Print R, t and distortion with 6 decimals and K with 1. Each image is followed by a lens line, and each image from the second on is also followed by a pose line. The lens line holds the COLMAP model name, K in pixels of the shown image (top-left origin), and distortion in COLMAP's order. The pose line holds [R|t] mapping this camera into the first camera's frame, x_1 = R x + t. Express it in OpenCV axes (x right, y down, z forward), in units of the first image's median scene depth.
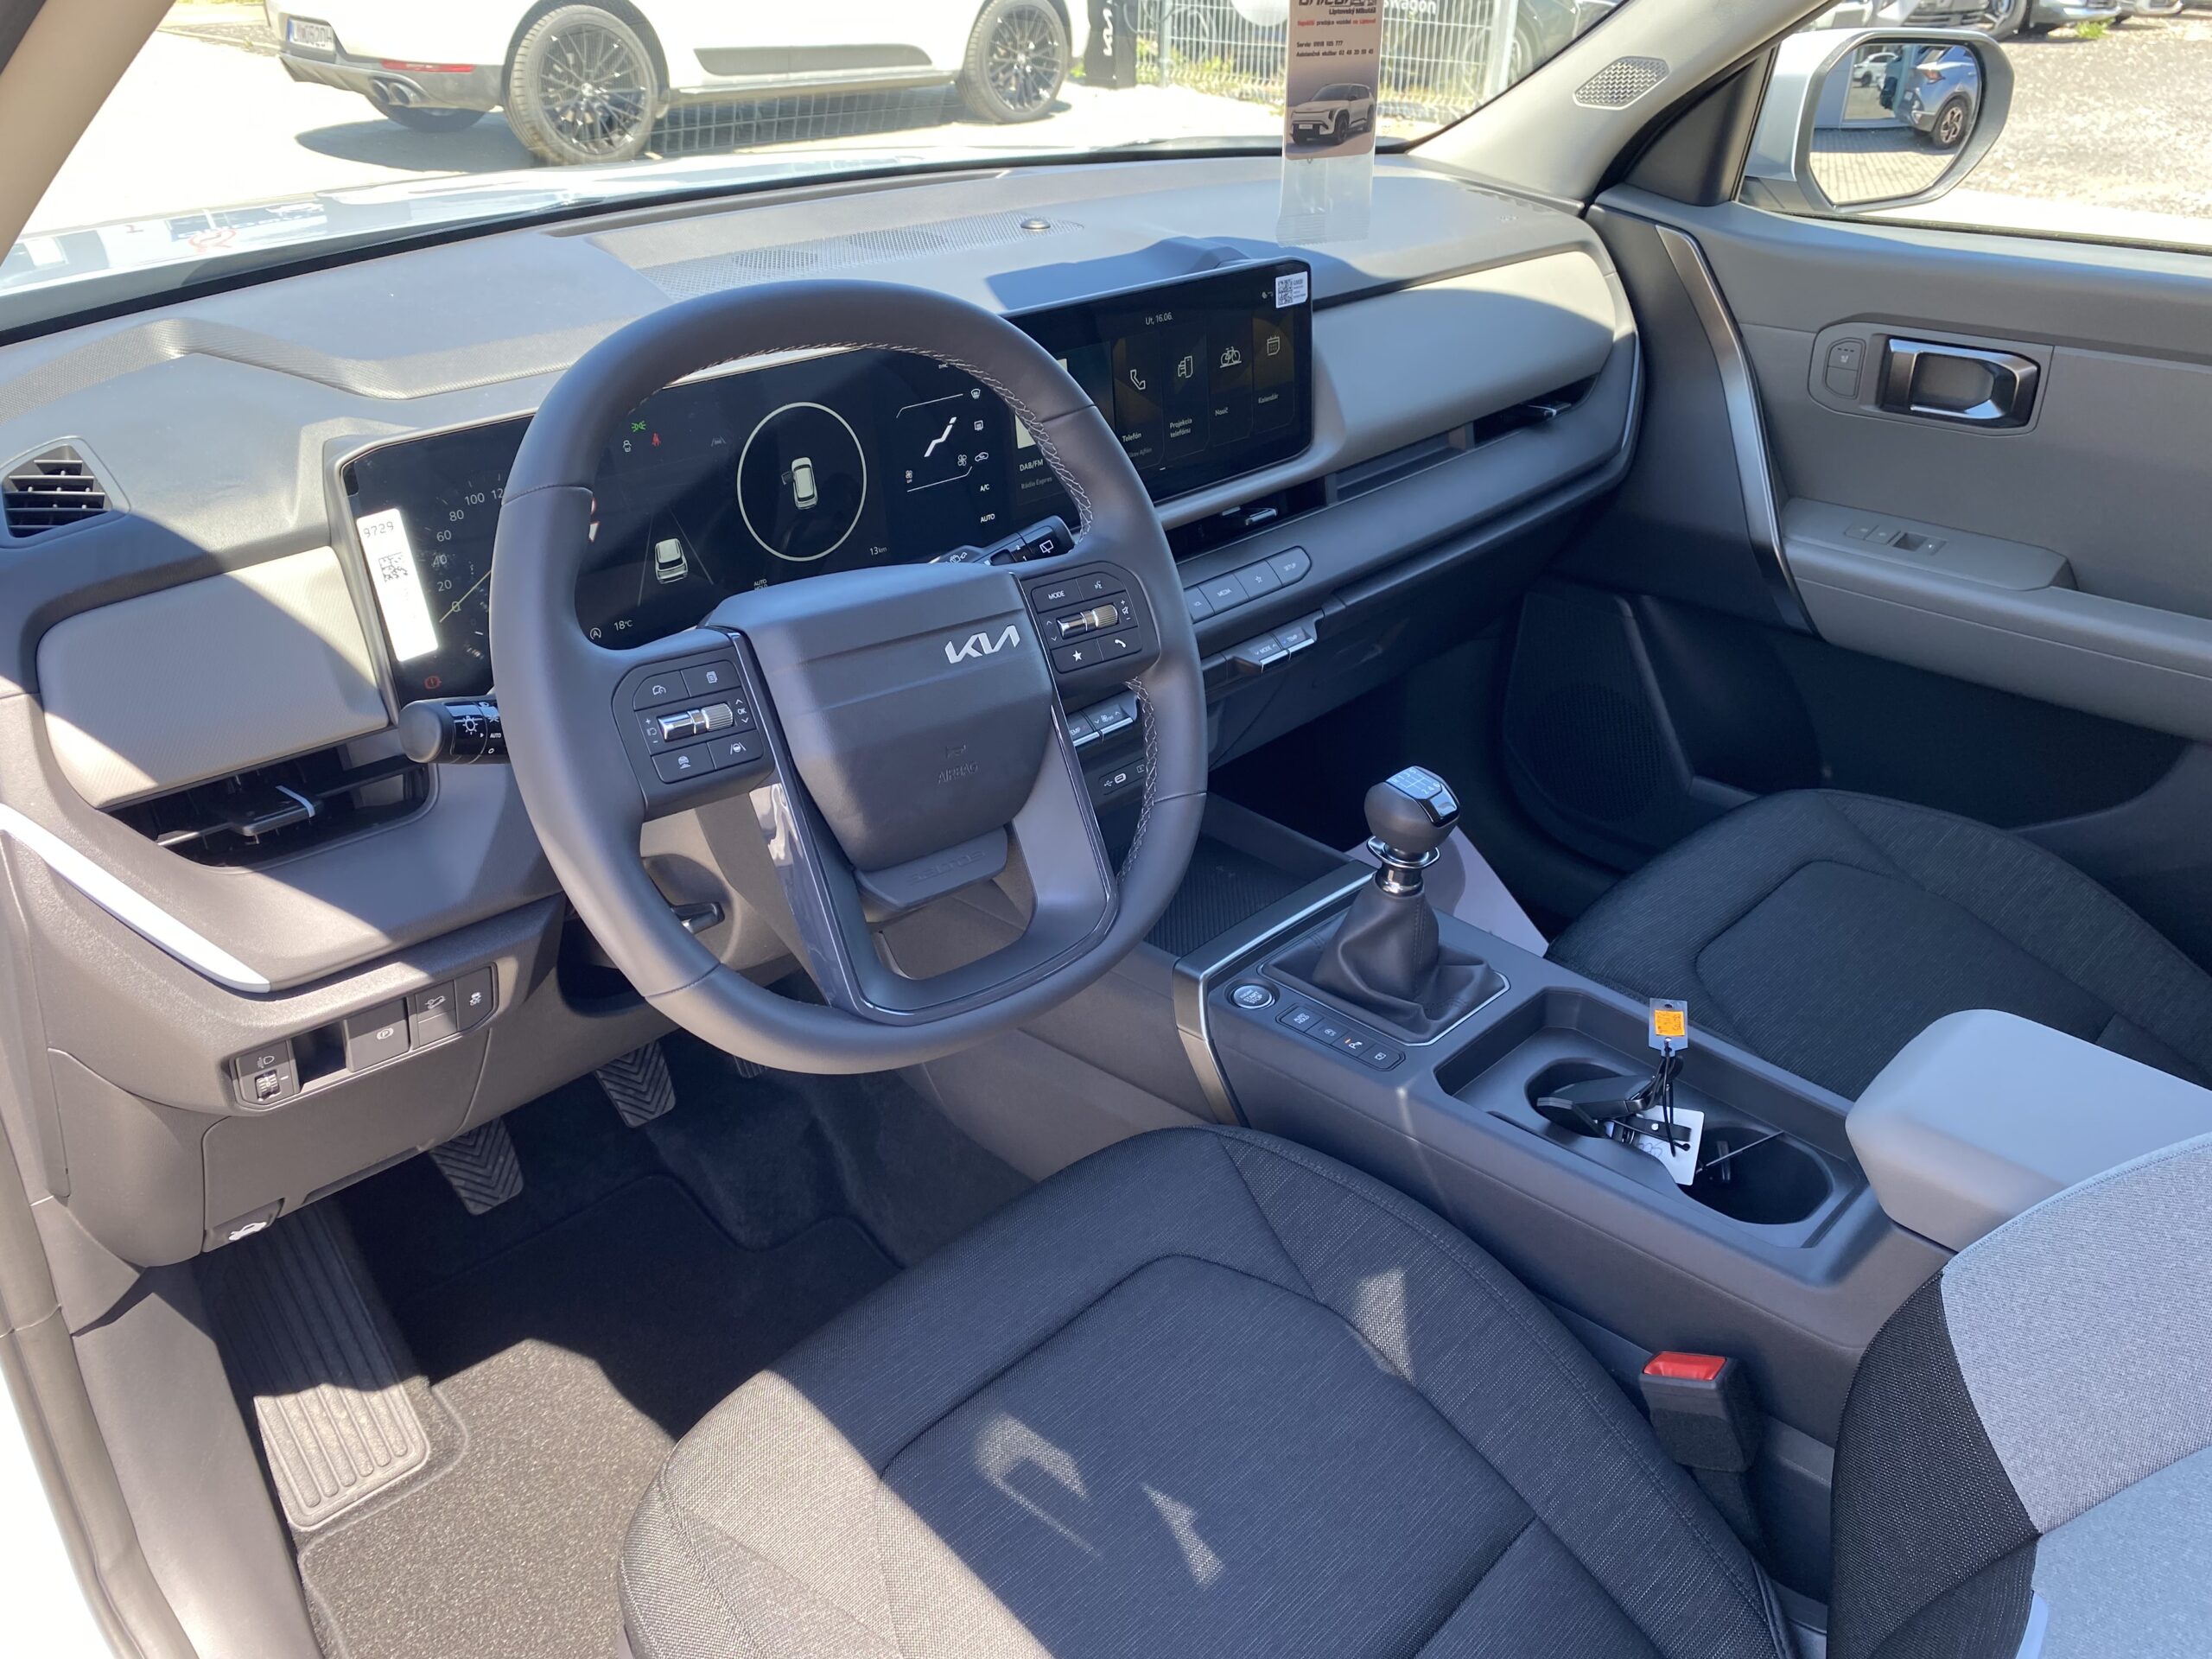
lens RADIAL K [[1679.9, 0, 1108.2], [0, 1679.9, 843.3], [0, 0, 1]] dist [0.009057, 0.001555]
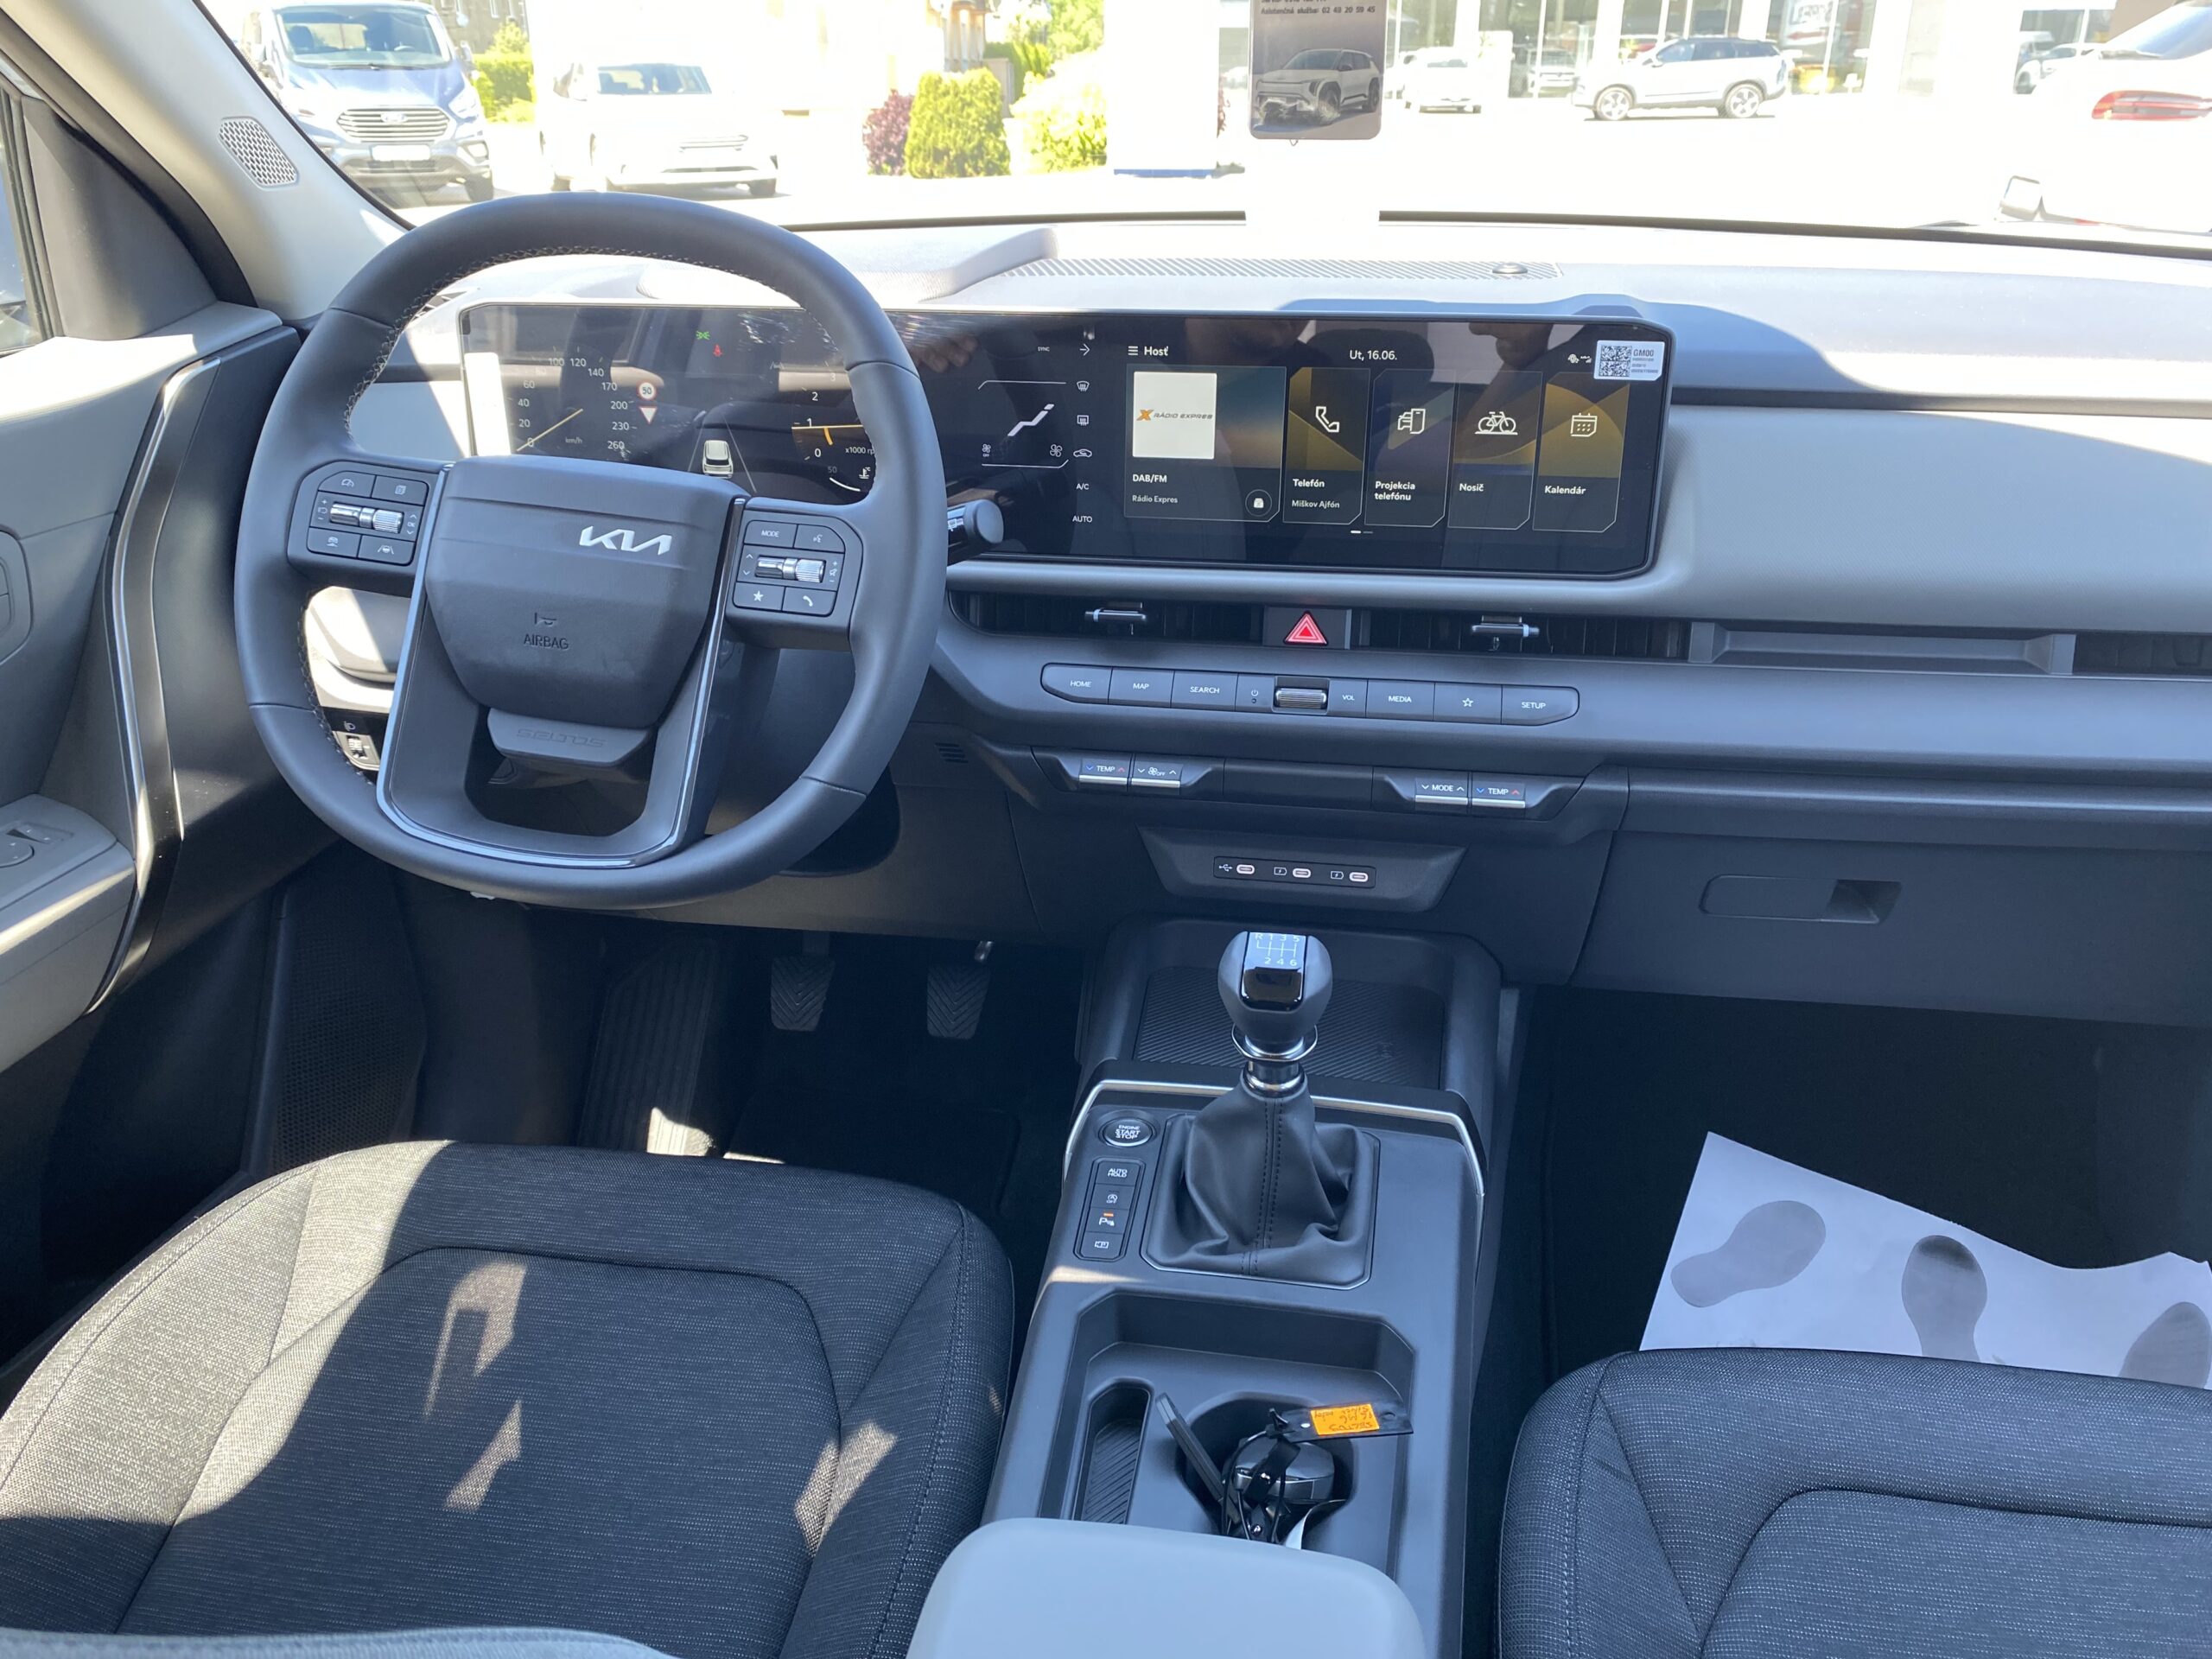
lens RADIAL K [[1679.9, 0, 1119.1], [0, 1679.9, 820.6], [0, 0, 1]] dist [0.009057, 0.001555]
pose [[0.571500, 0.318869, -0.756116, 0.672831], [-0.393391, 0.915094, 0.088574, -0.122646], [0.720160, 0.246830, 0.648417, 0.417158]]
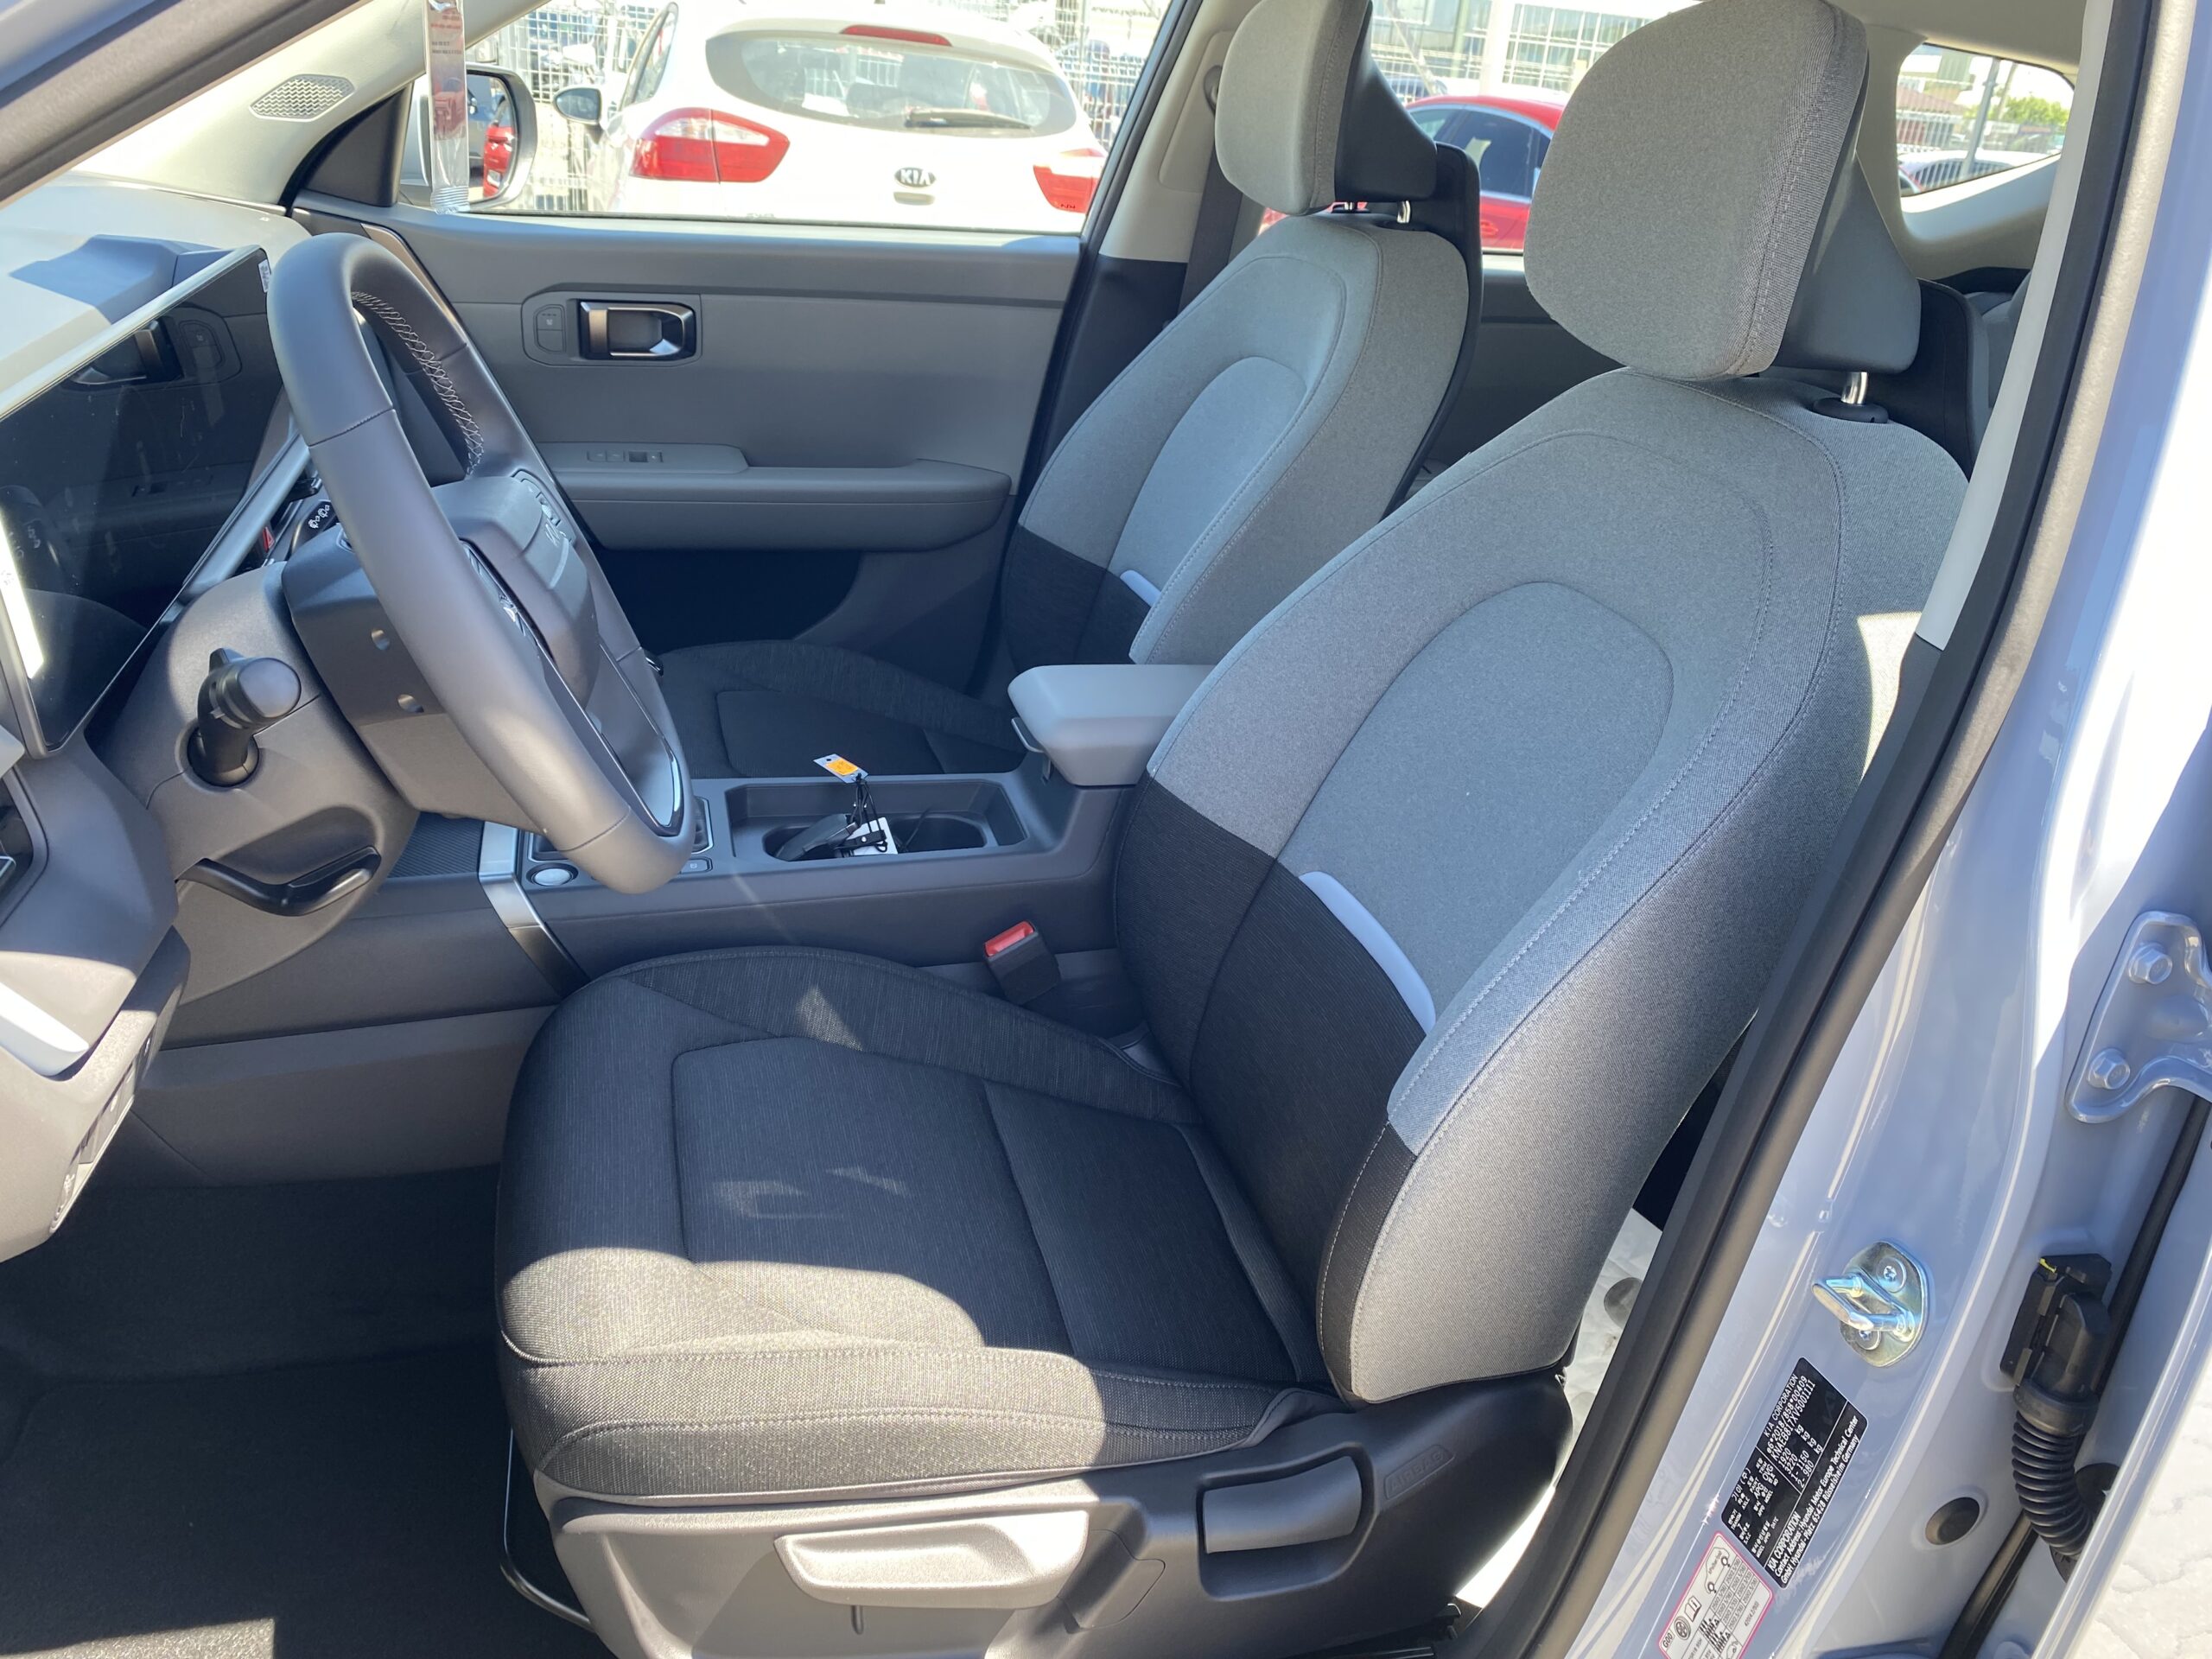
lens RADIAL K [[1679.9, 0, 1093.1], [0, 1679.9, 822.3], [0, 0, 1]] dist [0.009057, 0.001555]
pose [[0.518407, -0.319481, 0.793212, -0.623319], [0.348932, 0.925883, 0.144870, 0.020489], [-0.780705, 0.201675, 0.591461, 0.031885]]
